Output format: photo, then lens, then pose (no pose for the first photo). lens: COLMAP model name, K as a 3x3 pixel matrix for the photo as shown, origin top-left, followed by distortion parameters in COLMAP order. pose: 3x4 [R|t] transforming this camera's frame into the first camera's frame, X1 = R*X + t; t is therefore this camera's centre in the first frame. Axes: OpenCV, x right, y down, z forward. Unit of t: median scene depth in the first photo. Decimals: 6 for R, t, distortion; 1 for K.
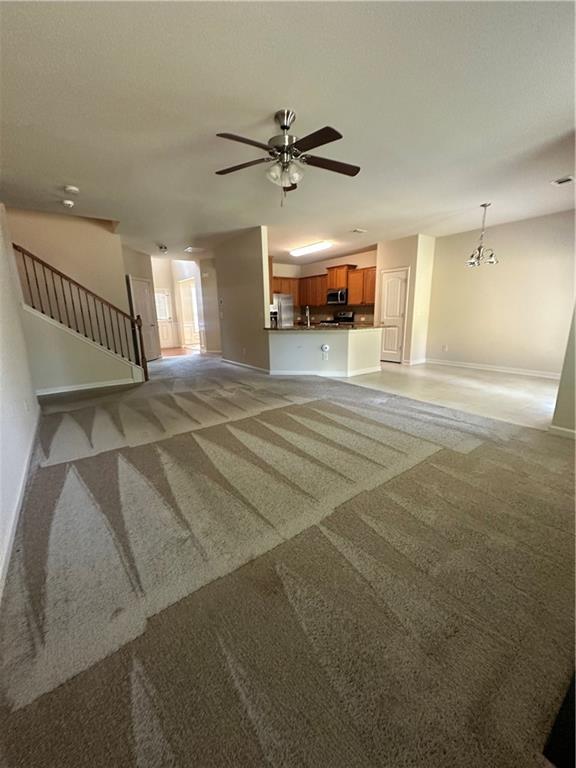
lens RADIAL K [[306.7, 0, 288.0], [0, 306.7, 383.4], [0, 0, 1]] dist [-0.003139, -0.000419]
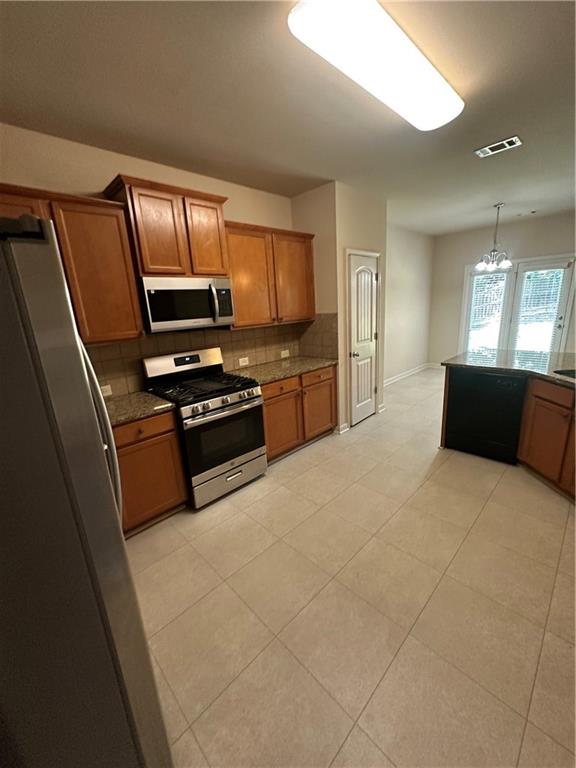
lens RADIAL K [[306.7, 0, 290.5], [0, 306.7, 383.0], [0, 0, 1]] dist [-0.003139, -0.000419]
pose [[-0.158373, -0.231350, 0.959893, -0.159044], [0.274205, 0.923617, 0.267848, -0.300568], [-0.948541, 0.305627, -0.082839, 1.086587]]
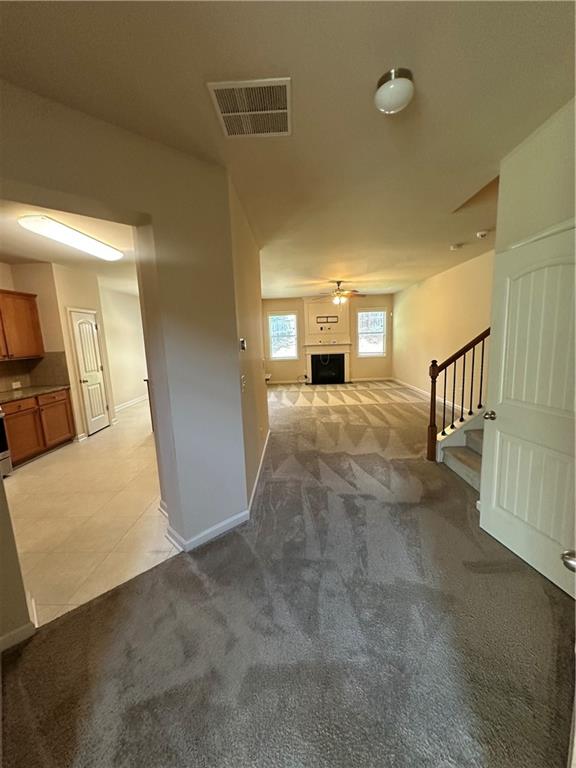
lens RADIAL K [[306.7, 0, 291.5], [0, 306.7, 381.0], [0, 0, 1]] dist [-0.003139, -0.000419]
pose [[-0.802973, -0.038725, 0.594757, -0.446633], [0.184377, 0.932800, 0.309660, -0.306972], [-0.566781, 0.358308, -0.741873, 1.171779]]
